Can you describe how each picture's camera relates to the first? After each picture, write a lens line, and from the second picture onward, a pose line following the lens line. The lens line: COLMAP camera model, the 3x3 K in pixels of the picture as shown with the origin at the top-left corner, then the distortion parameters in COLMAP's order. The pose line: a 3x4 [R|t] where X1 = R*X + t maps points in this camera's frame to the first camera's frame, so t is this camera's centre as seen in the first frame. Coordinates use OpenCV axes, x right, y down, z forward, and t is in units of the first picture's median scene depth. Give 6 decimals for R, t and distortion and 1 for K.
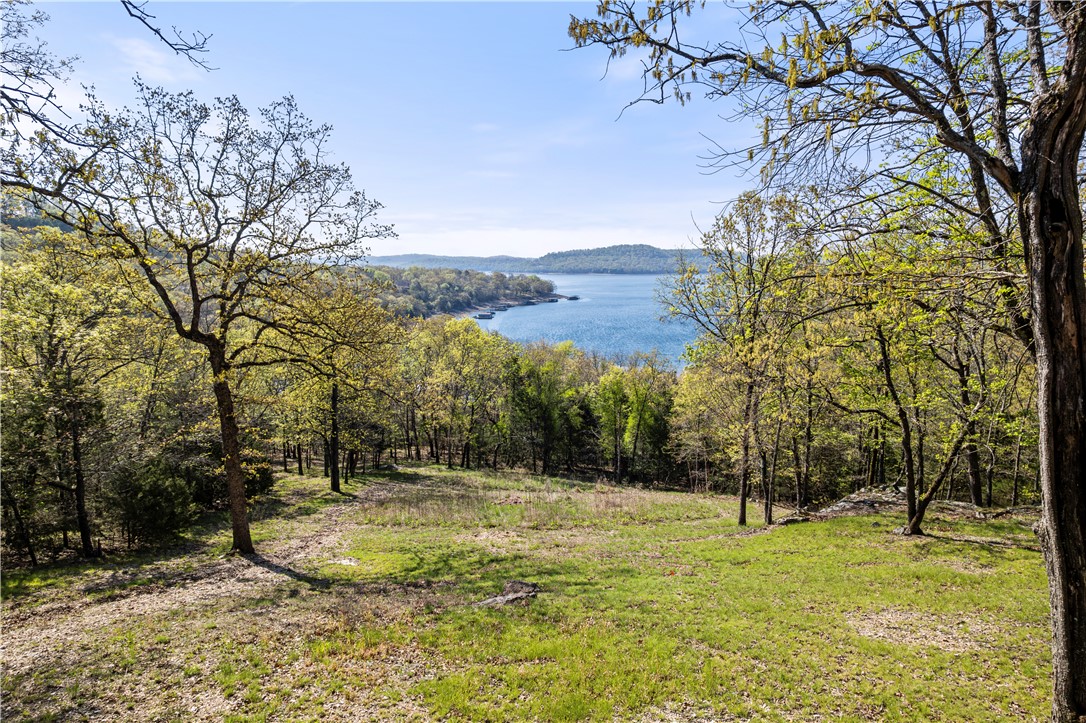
lens RADIAL K [[673.8, 0, 543.0], [0, 673.8, 361.5], [0, 0, 1]] dist [-0.095384, 0.069100]
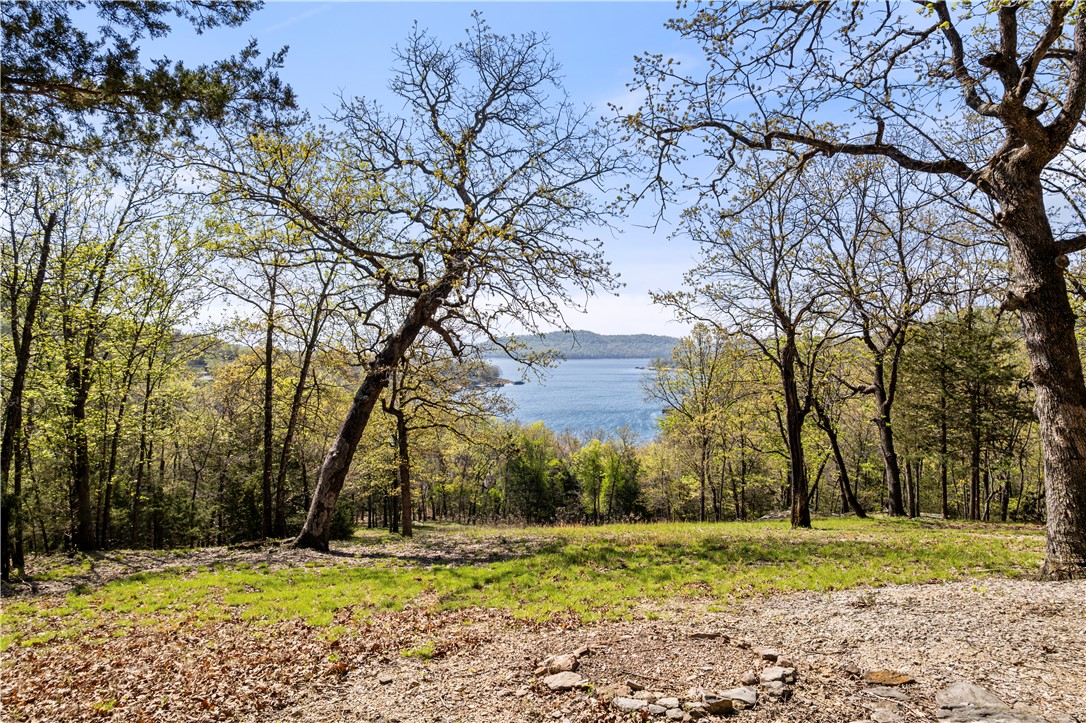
lens RADIAL K [[673.8, 0, 543.0], [0, 673.8, 361.5], [0, 0, 1]] dist [-0.095384, 0.069100]
pose [[0.996177, 0.002264, 0.087325, -0.095012], [0.008649, 0.992195, -0.124394, 0.017961], [-0.086926, 0.124673, 0.988383, -0.252745]]
